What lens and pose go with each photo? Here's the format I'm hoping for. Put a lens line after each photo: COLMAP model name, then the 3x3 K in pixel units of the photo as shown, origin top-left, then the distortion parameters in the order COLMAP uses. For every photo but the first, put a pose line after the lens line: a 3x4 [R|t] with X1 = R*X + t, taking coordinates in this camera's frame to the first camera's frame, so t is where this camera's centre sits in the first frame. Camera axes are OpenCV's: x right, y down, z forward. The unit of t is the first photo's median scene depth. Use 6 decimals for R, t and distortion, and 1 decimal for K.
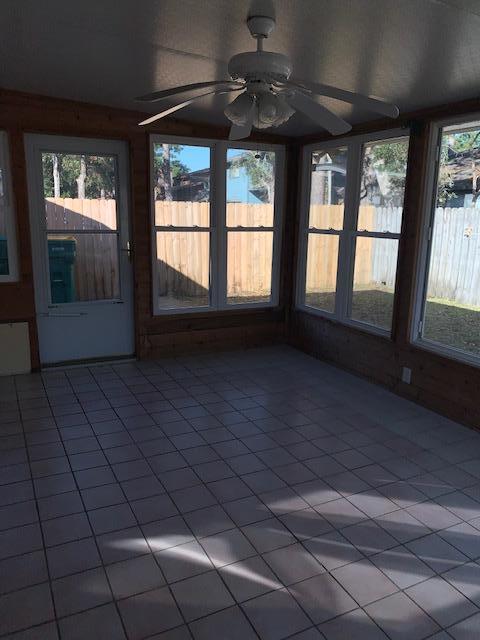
lens RADIAL K [[489.9, 0, 239.9], [0, 489.9, 319.7], [0, 0, 1]] dist [0.002769, 0.003601]
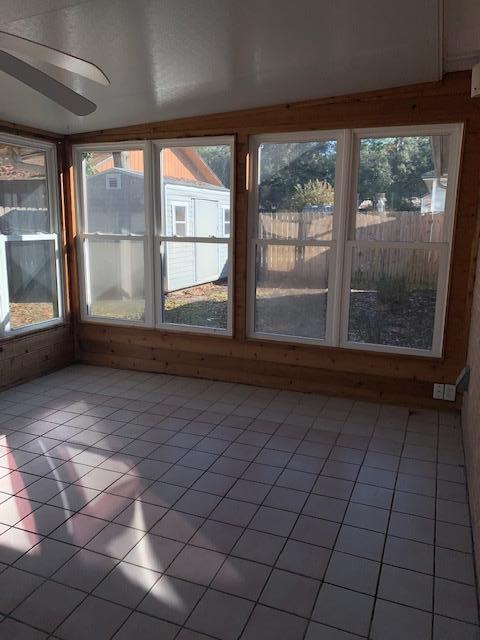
lens RADIAL K [[489.9, 0, 240.2], [0, 489.9, 319.4], [0, 0, 1]] dist [0.002769, 0.003601]
pose [[-0.661053, -0.177045, 0.729153, -0.928538], [0.136173, 0.927320, 0.348617, -0.313250], [-0.737879, 0.329745, -0.588899, 1.345375]]
